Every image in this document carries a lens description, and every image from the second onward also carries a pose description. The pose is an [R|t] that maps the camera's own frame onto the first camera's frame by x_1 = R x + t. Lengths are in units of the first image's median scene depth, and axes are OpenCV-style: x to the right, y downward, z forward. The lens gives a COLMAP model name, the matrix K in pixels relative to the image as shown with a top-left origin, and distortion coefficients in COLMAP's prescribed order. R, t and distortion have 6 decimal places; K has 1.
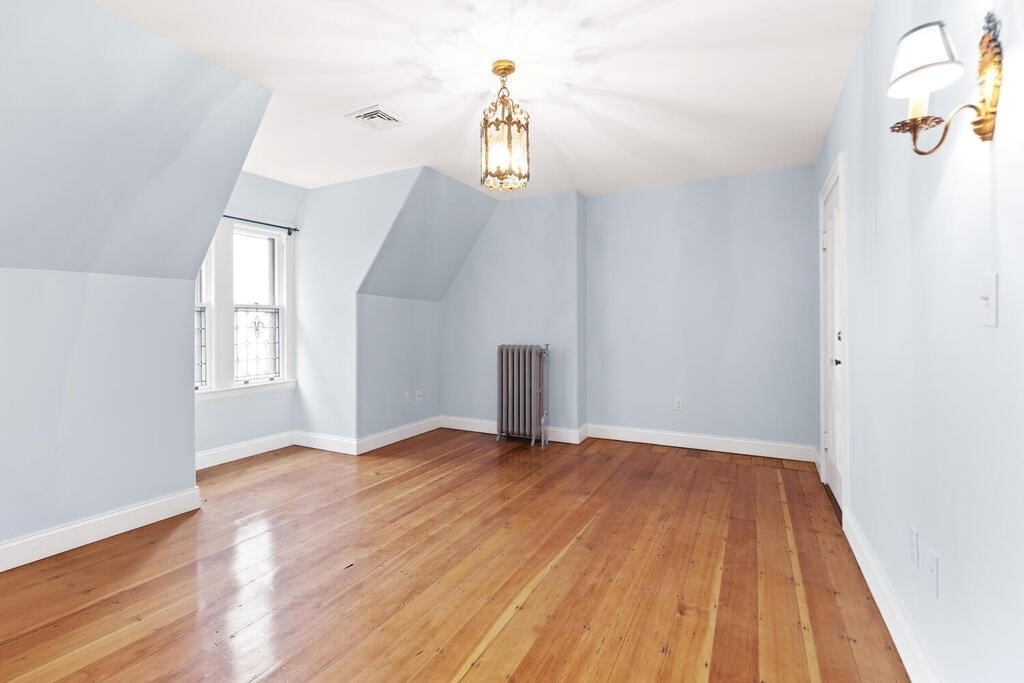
lens RADIAL K [[472.8, 0, 501.9], [0, 472.8, 327.0], [0, 0, 1]] dist [0.015712, 0.000643]
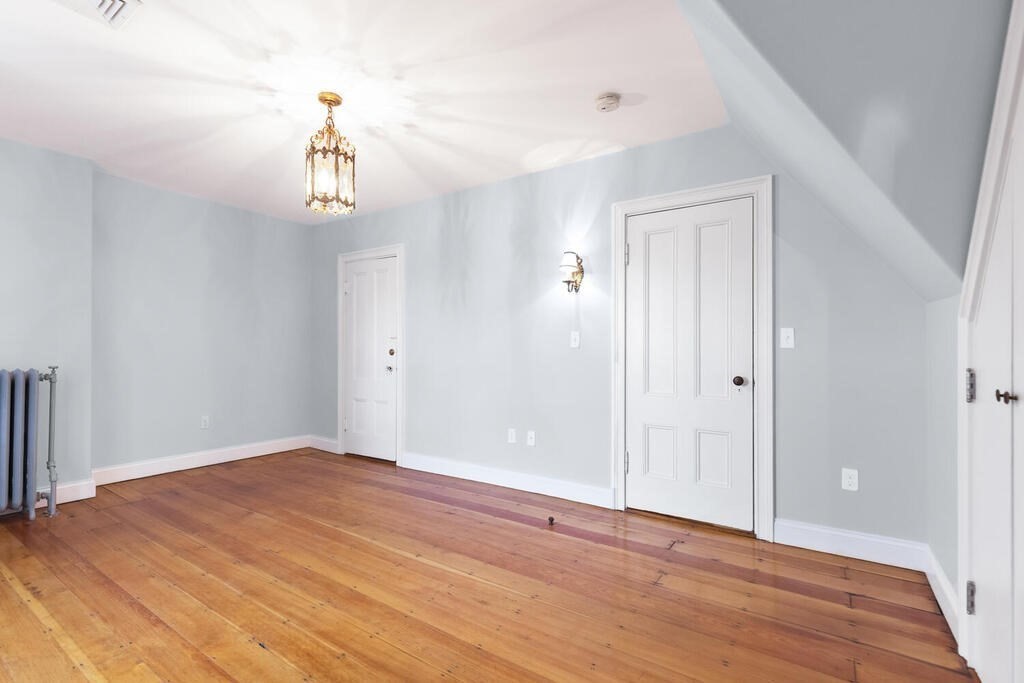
lens RADIAL K [[472.8, 0, 509.0], [0, 472.8, 344.4], [0, 0, 1]] dist [0.015712, 0.000643]
pose [[0.106880, 0.013800, 0.994176, -0.895878], [-0.010155, 0.999867, -0.012787, 0.010124], [-0.994220, -0.008729, 0.107006, 0.433040]]
